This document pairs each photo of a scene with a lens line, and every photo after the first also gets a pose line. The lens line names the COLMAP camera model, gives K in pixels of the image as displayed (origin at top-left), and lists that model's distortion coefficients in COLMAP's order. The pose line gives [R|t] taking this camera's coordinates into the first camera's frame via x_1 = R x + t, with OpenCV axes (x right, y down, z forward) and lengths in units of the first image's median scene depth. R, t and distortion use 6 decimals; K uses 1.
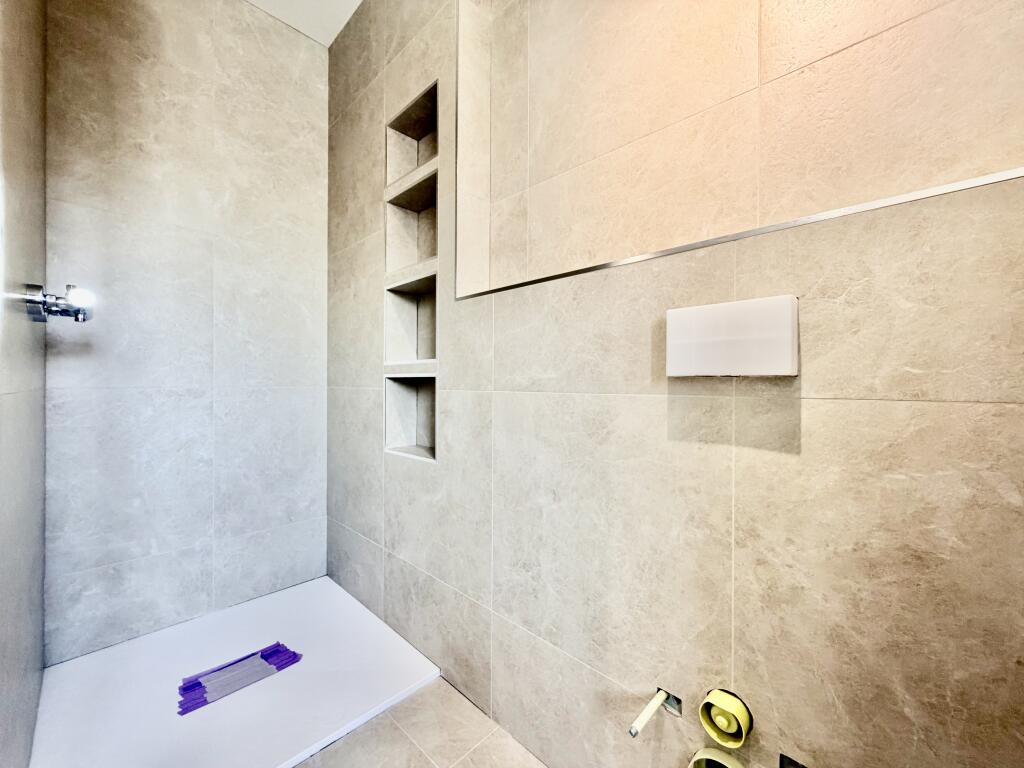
lens RADIAL K [[406.4, 0, 511.5], [0, 406.4, 384.2], [0, 0, 1]] dist [0.001104, 0.000184]
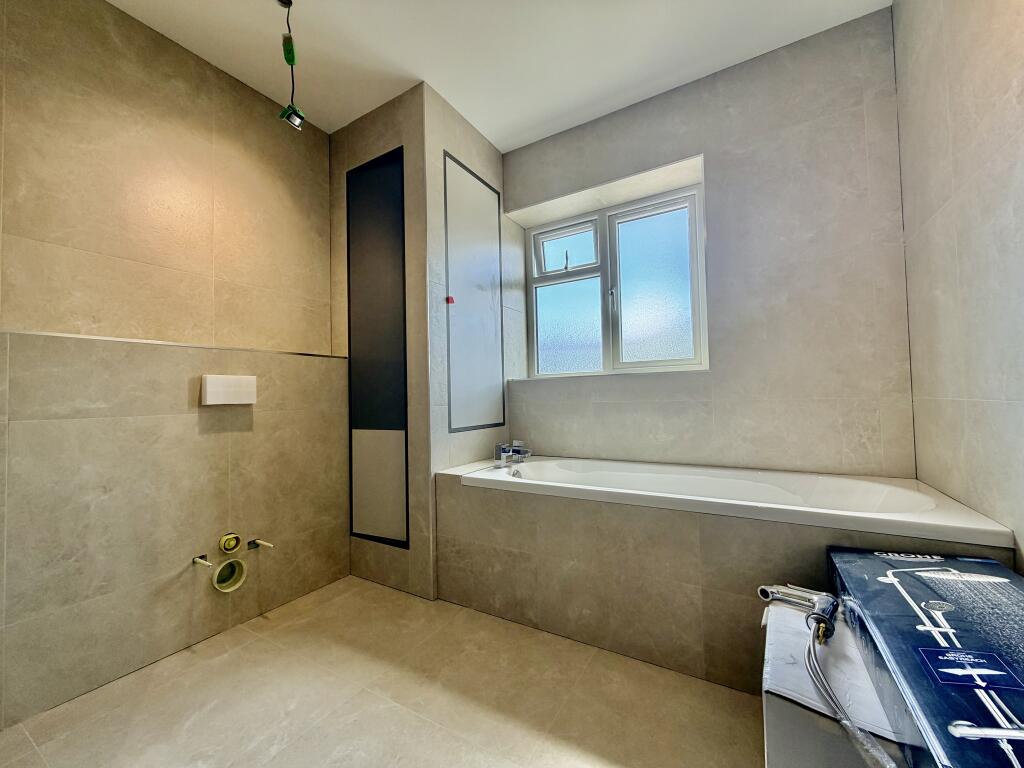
lens RADIAL K [[406.4, 0, 510.7], [0, 406.4, 384.9], [0, 0, 1]] dist [0.001104, 0.000184]
pose [[-0.233393, 0.032085, 0.971853, -2.007900], [0.026972, 0.999285, -0.026513, -0.021652], [-0.972008, 0.020024, -0.234091, -0.081170]]
